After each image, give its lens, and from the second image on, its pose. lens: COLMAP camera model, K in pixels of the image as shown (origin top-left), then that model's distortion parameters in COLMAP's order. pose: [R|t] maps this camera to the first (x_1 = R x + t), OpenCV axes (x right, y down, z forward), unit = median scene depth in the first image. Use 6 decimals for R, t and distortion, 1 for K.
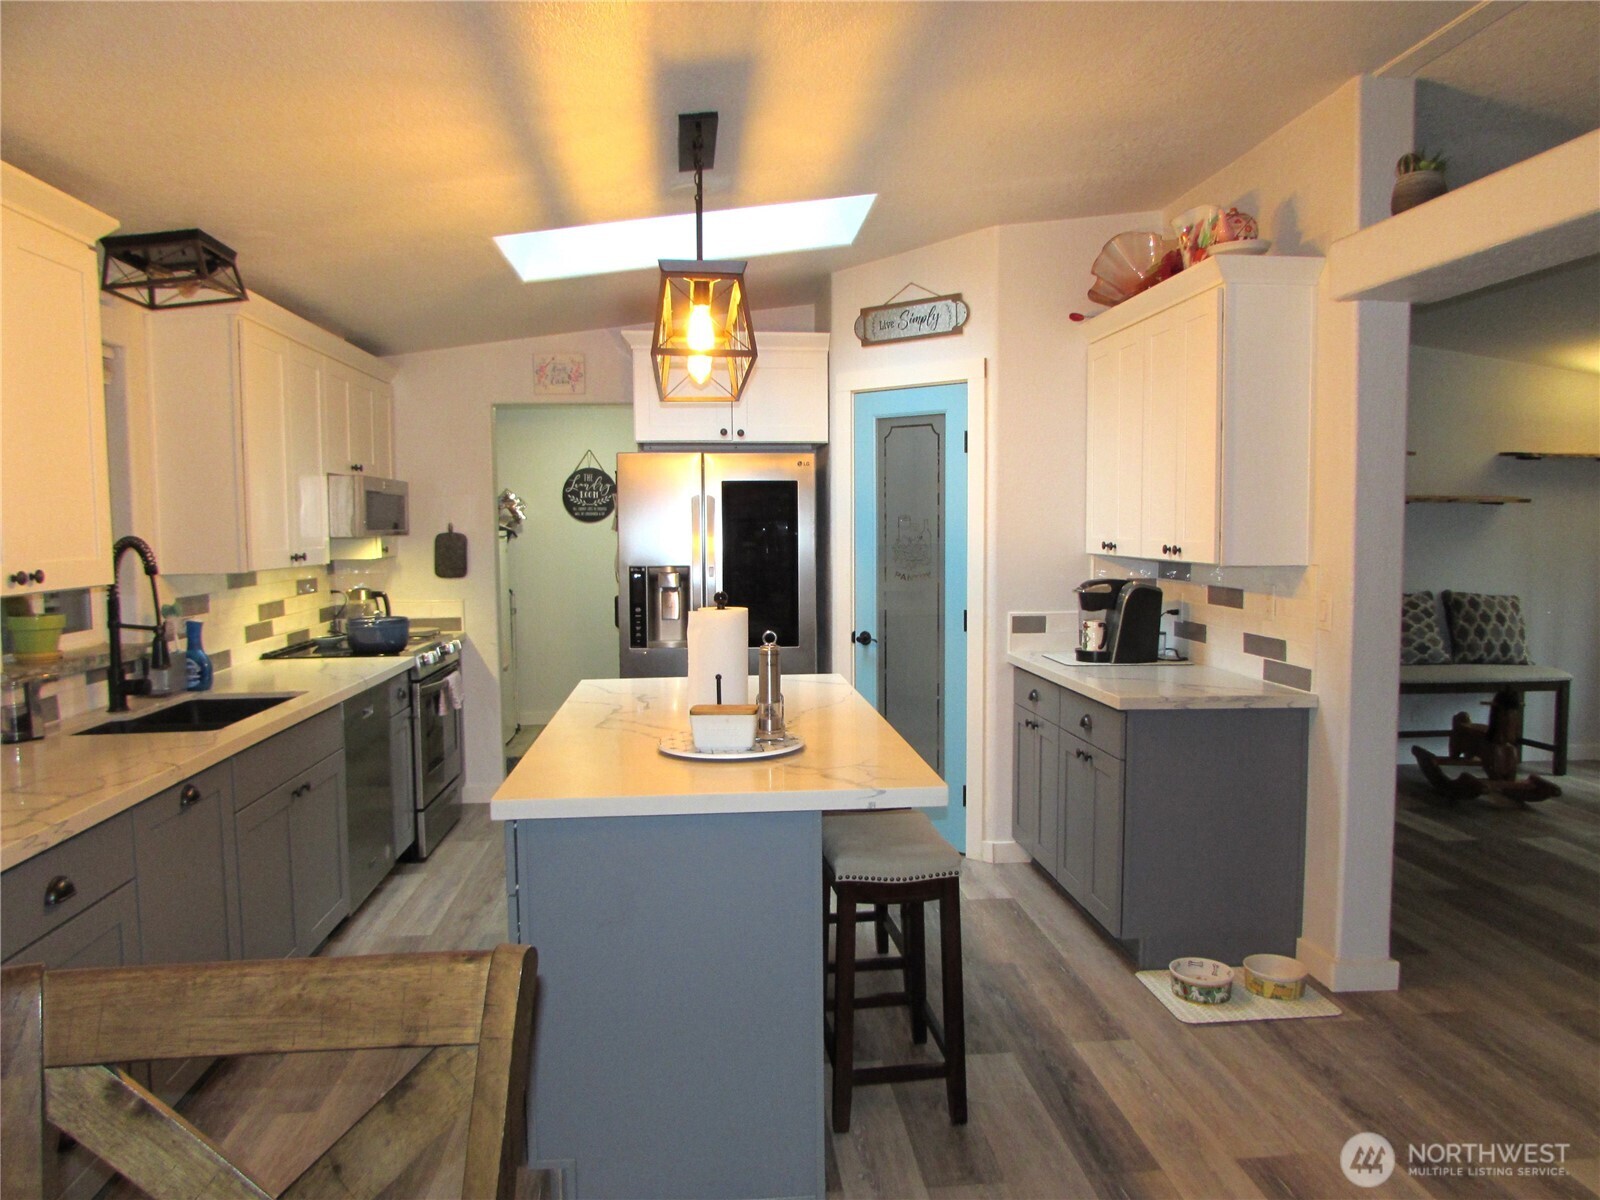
lens RADIAL K [[1136.1, 0, 807.3], [0, 1136.1, 600.4], [0, 0, 1]] dist [-0.064886, 0.058566]
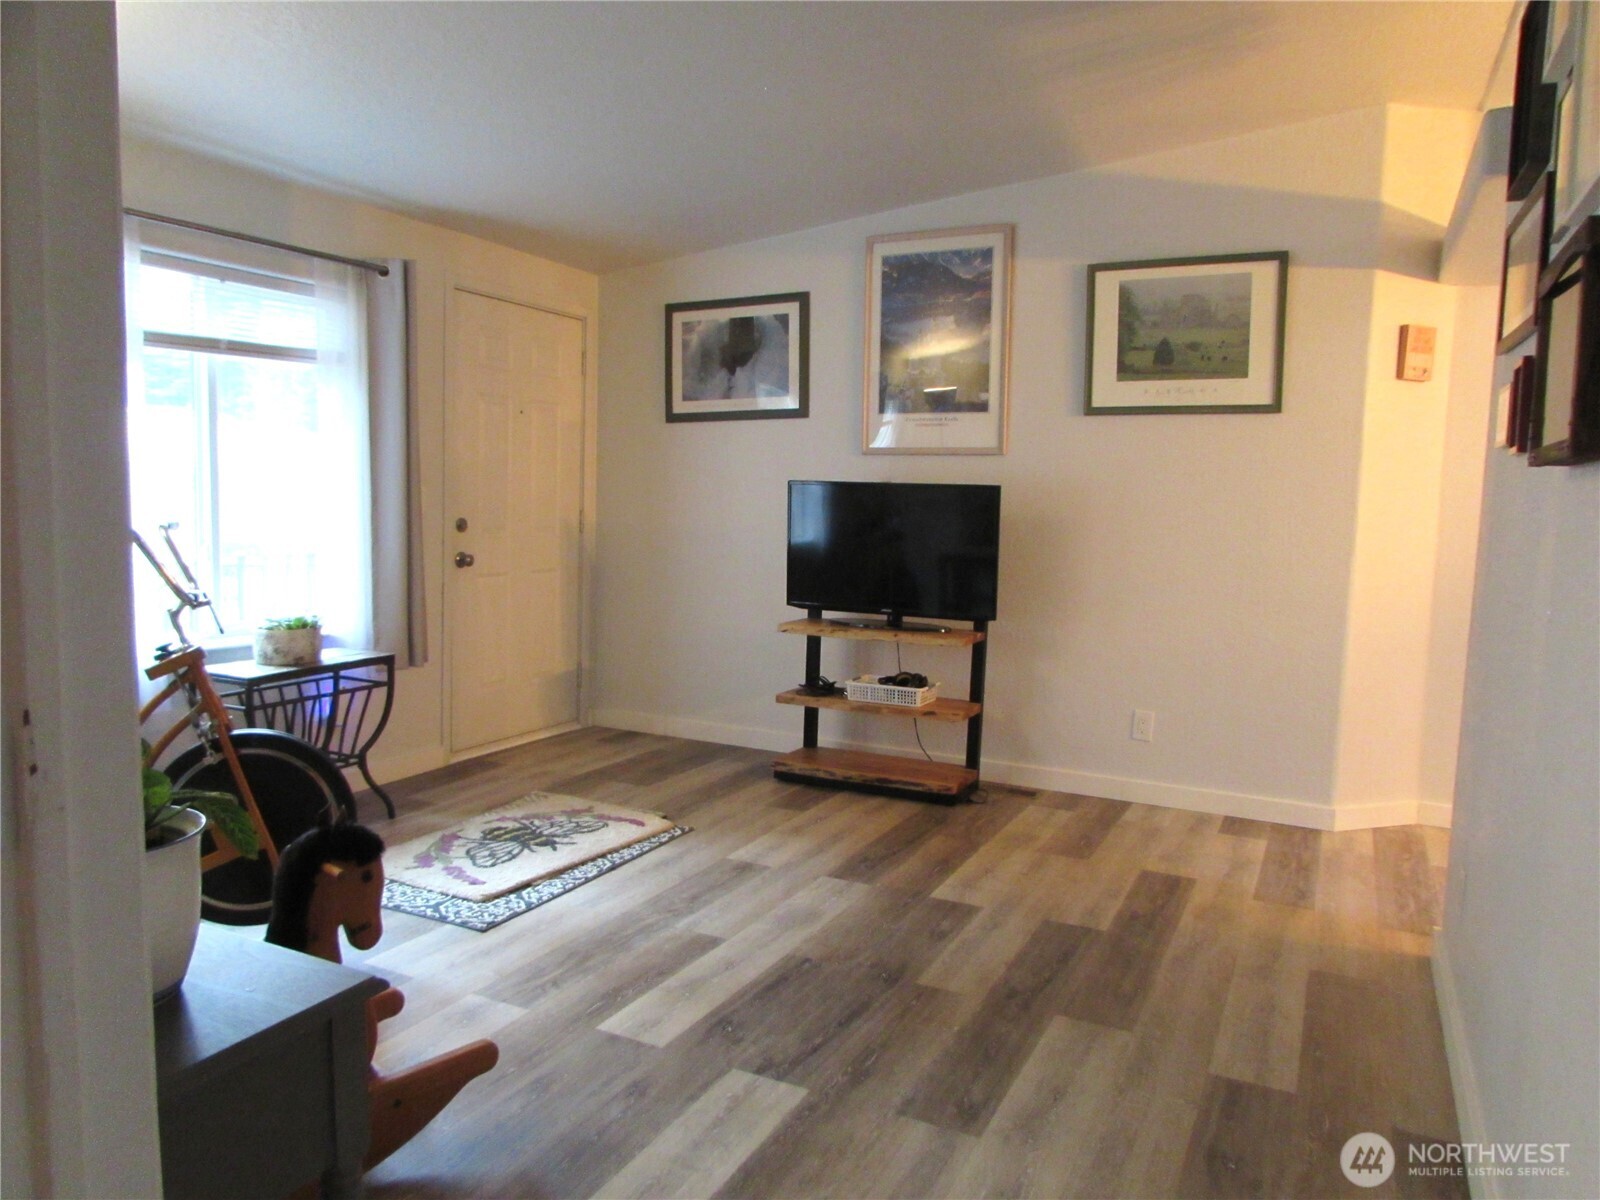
lens RADIAL K [[1136.1, 0, 807.3], [0, 1136.1, 600.4], [0, 0, 1]] dist [-0.064886, 0.058566]
pose [[-0.849383, -0.077010, 0.522128, 0.270101], [0.008006, 0.987303, 0.158645, -0.040056], [-0.527716, 0.138931, -0.837982, 1.046416]]
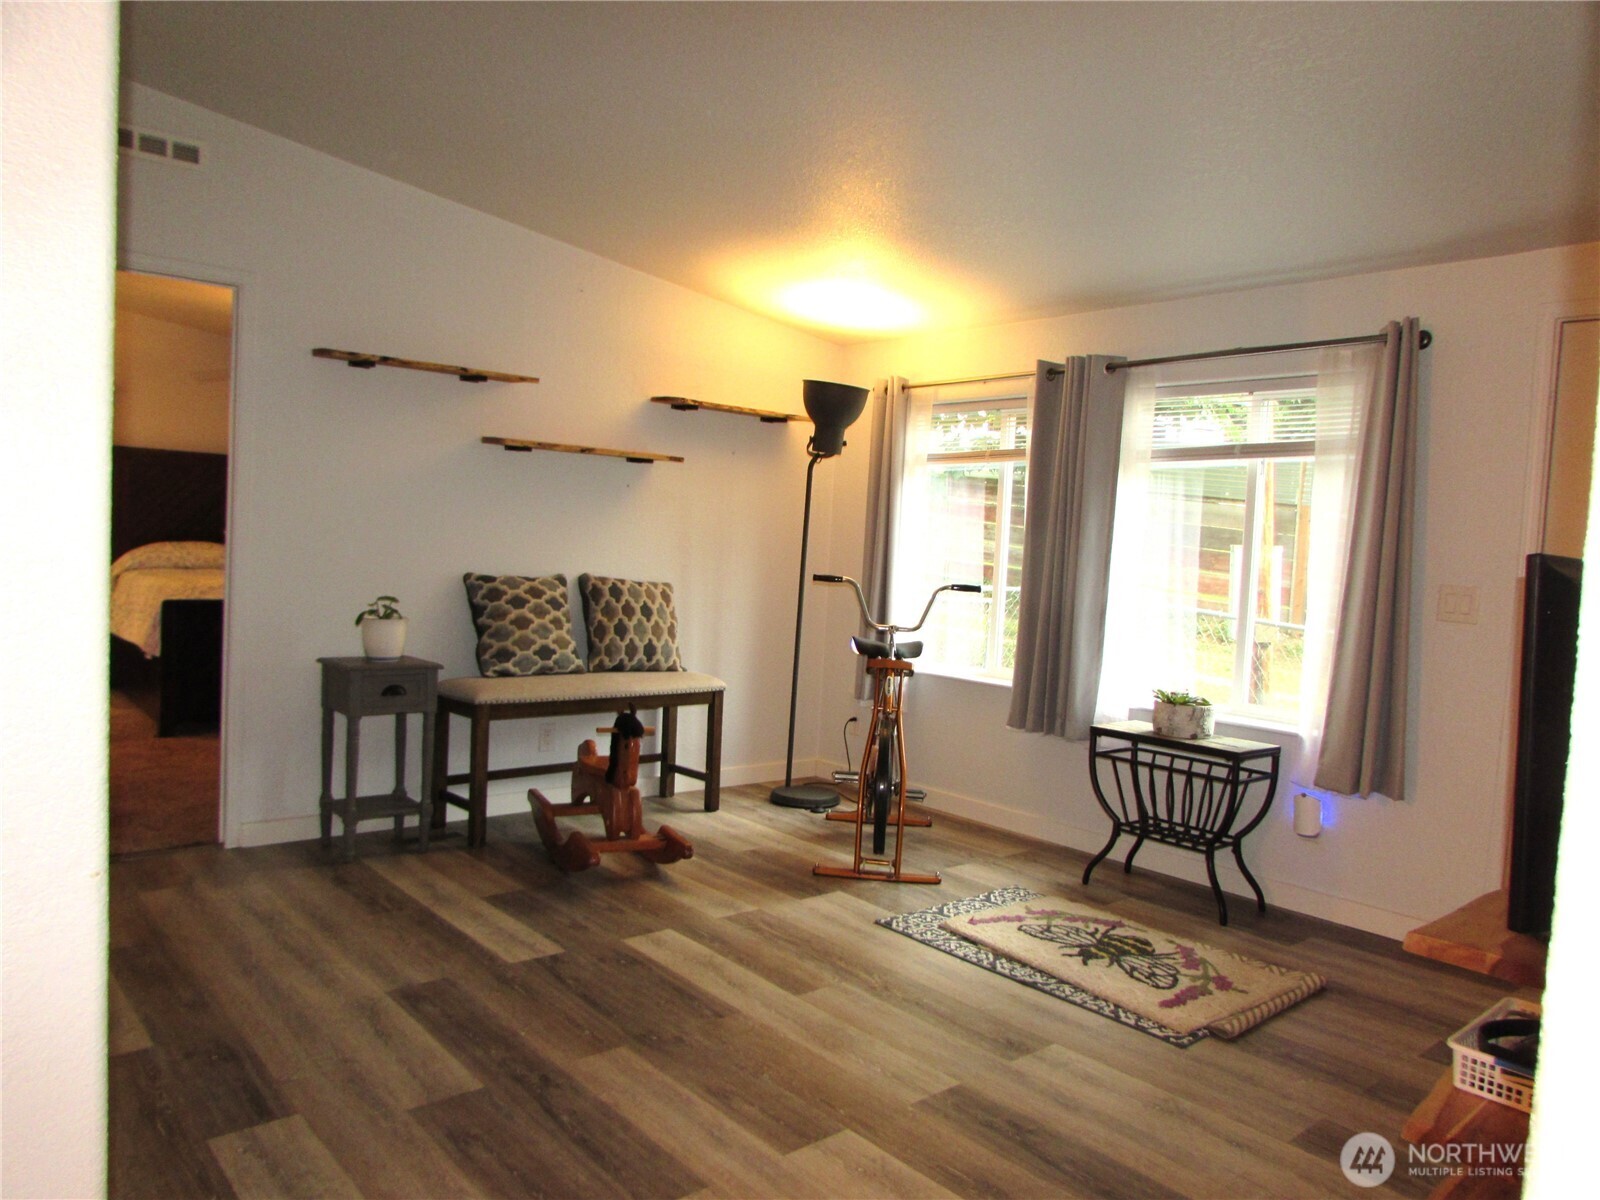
lens RADIAL K [[1136.1, 0, 807.3], [0, 1136.1, 600.4], [0, 0, 1]] dist [-0.064886, 0.058566]
pose [[0.818541, 0.008618, 0.574383, 0.265417], [-0.007982, 0.999962, -0.003629, 0.010572], [-0.574392, -0.001614, 0.818579, 0.302090]]
